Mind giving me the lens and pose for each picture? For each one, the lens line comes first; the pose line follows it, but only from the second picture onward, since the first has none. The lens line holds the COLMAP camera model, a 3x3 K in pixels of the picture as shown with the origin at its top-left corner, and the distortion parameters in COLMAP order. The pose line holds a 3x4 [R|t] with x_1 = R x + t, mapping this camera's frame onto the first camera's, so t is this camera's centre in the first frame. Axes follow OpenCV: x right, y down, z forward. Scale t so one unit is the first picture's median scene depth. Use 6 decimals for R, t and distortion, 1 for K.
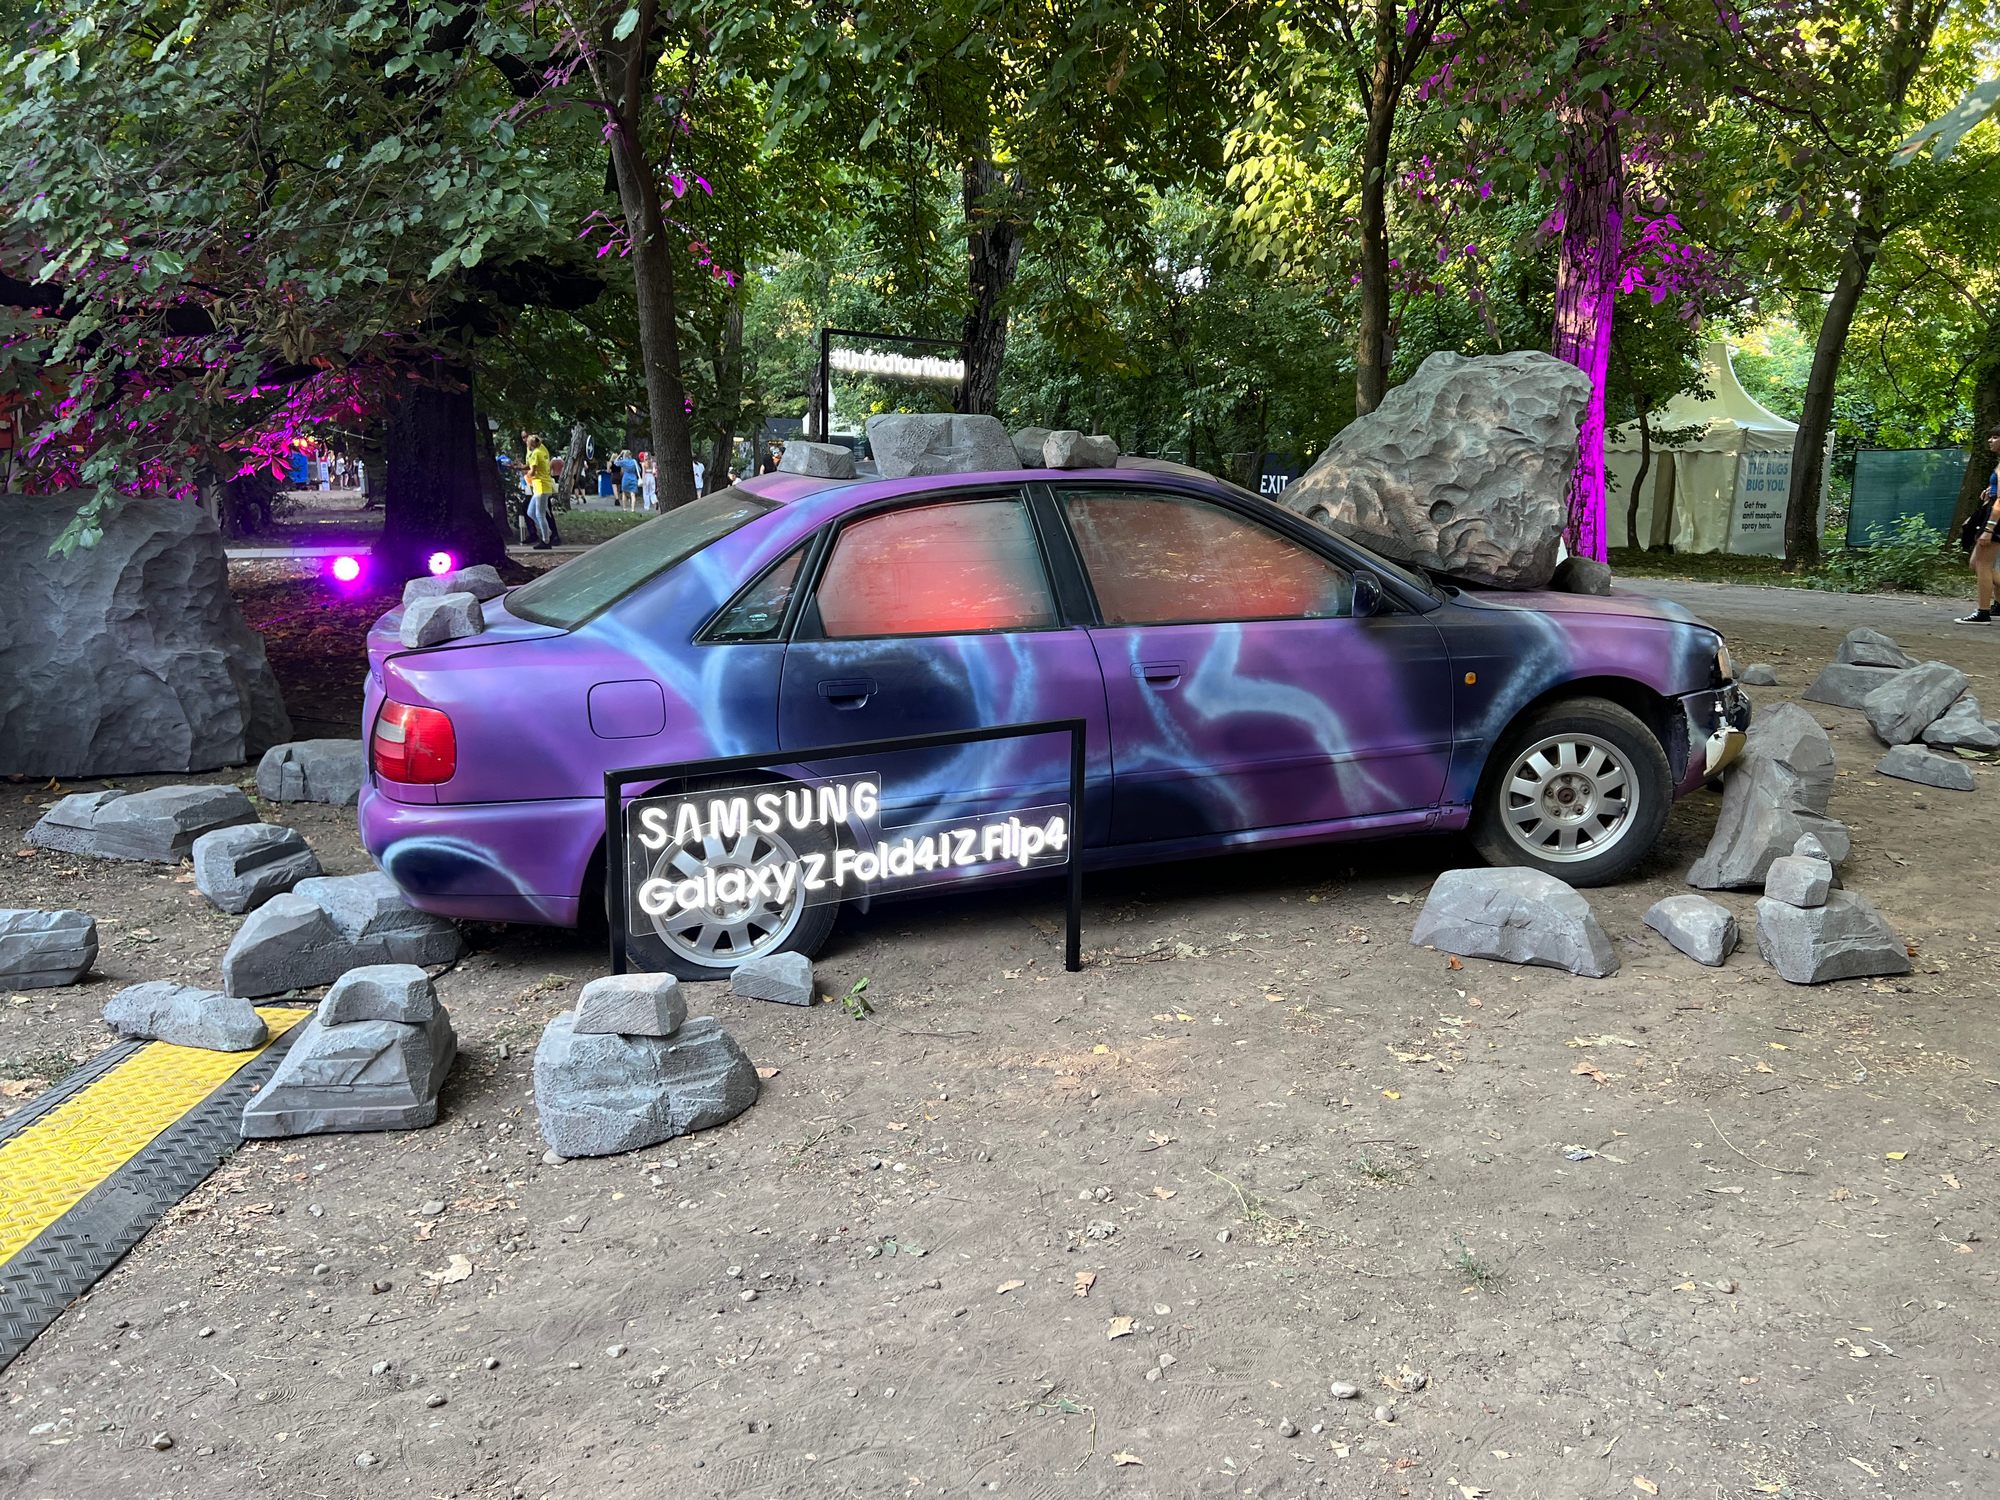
lens RADIAL K [[1491.0, 0, 1001.2], [0, 1491.0, 760.9], [0, 0, 1]] dist [0.112407, -0.141394]
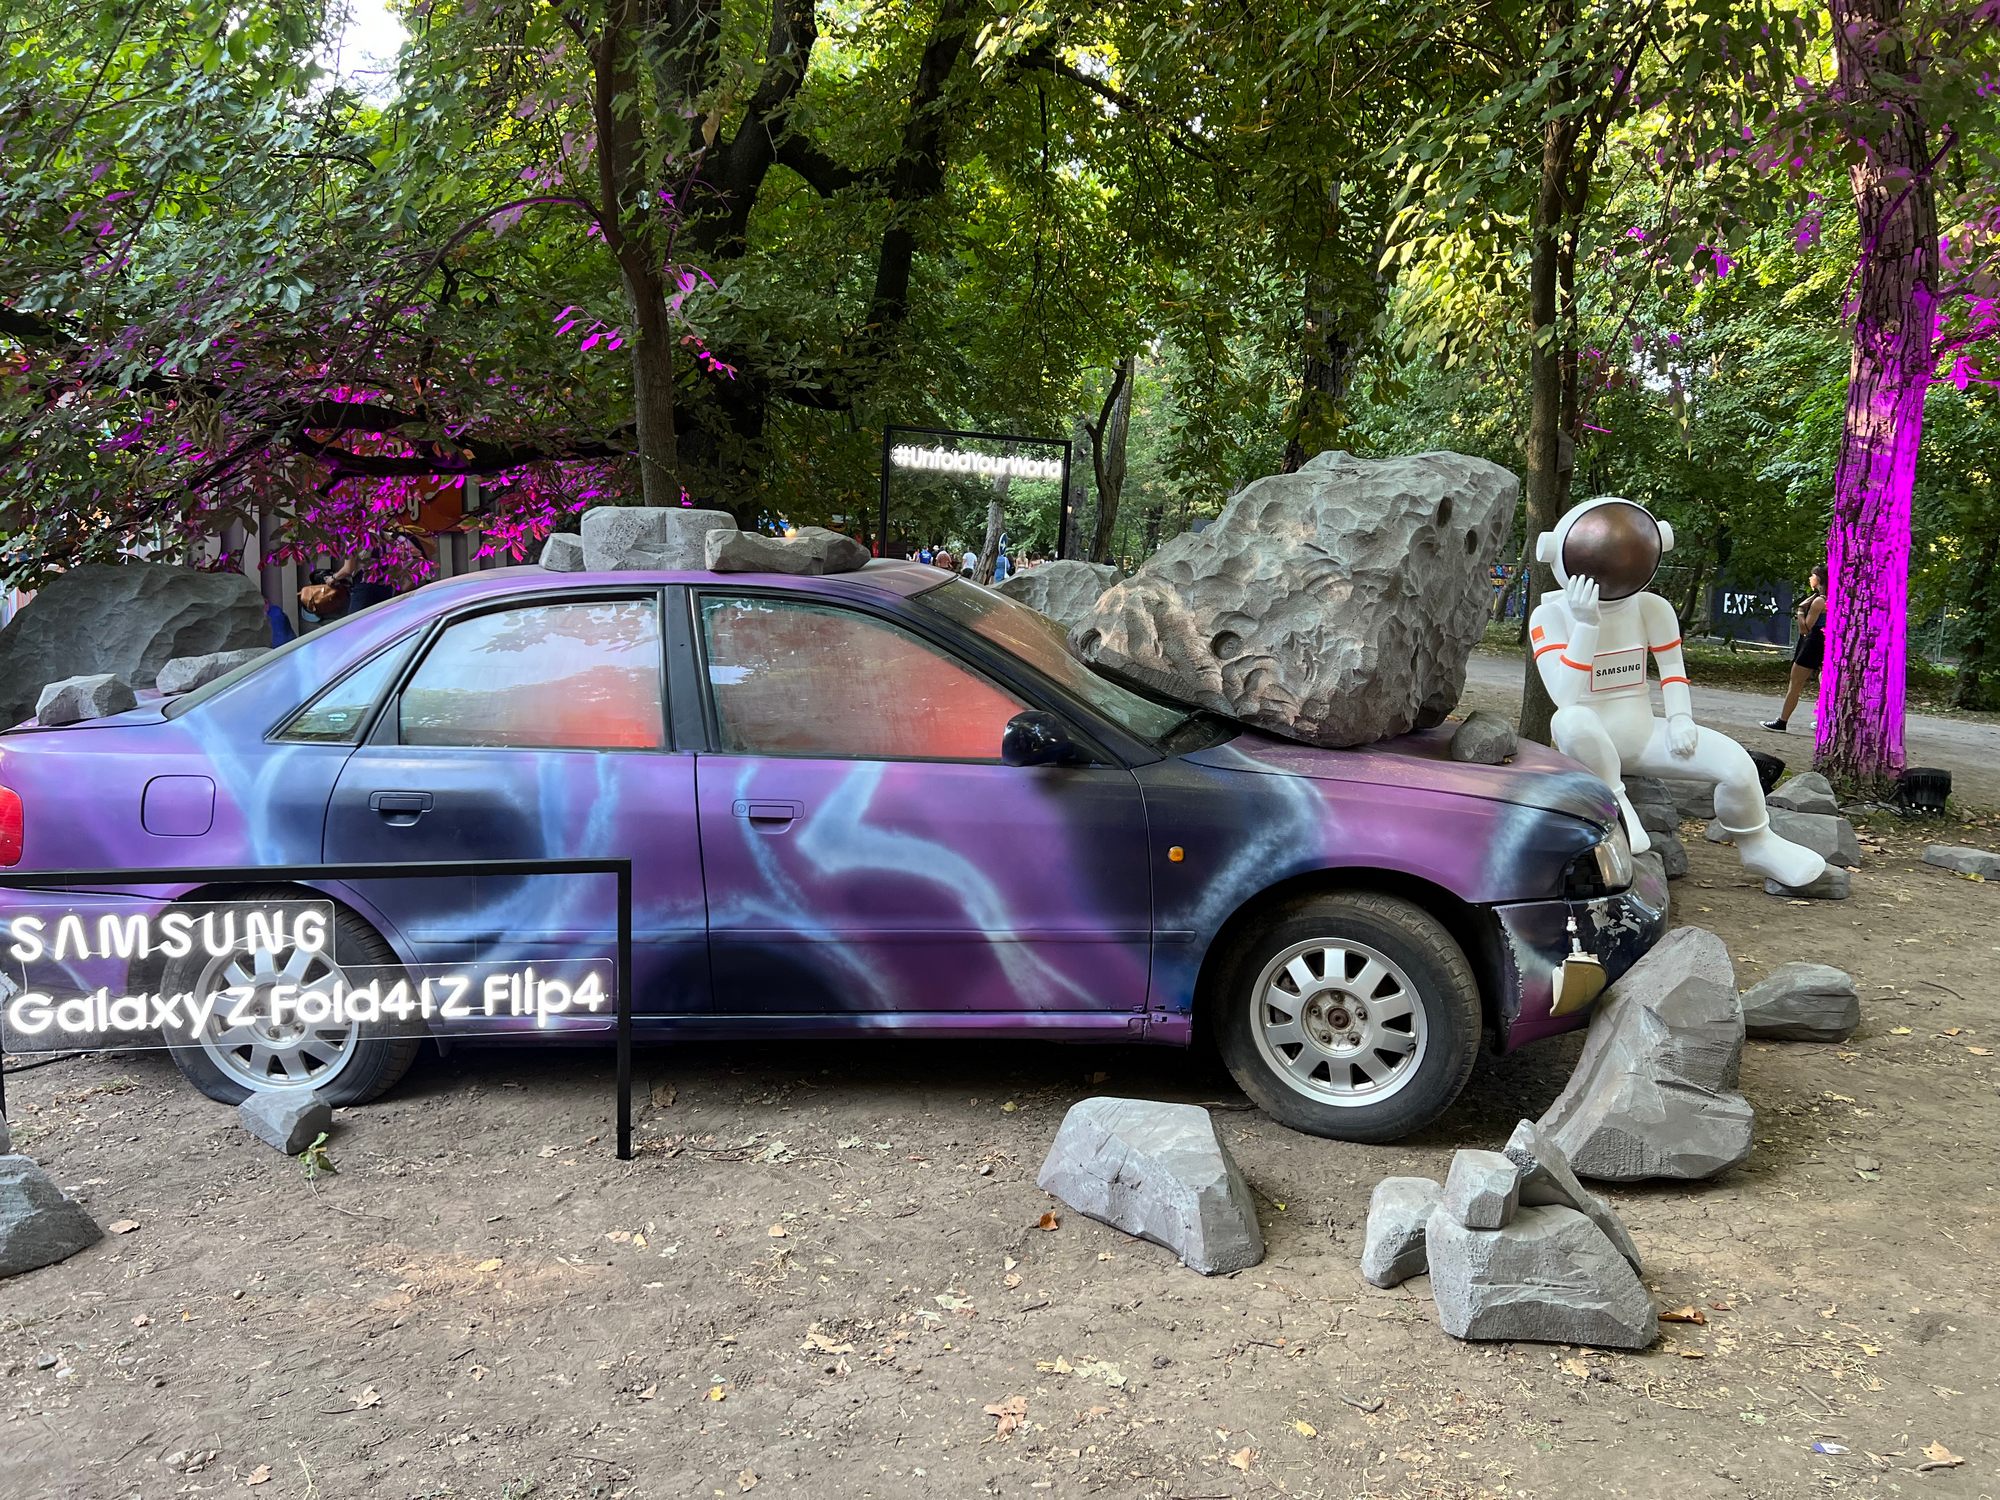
lens RADIAL K [[1491.0, 0, 1001.2], [0, 1491.0, 760.9], [0, 0, 1]] dist [0.112407, -0.141394]
pose [[0.946743, 0.074728, -0.313200, 0.461576], [-0.095007, 0.994222, -0.049970, -0.054987], [0.307656, 0.077065, 0.948372, 0.219963]]
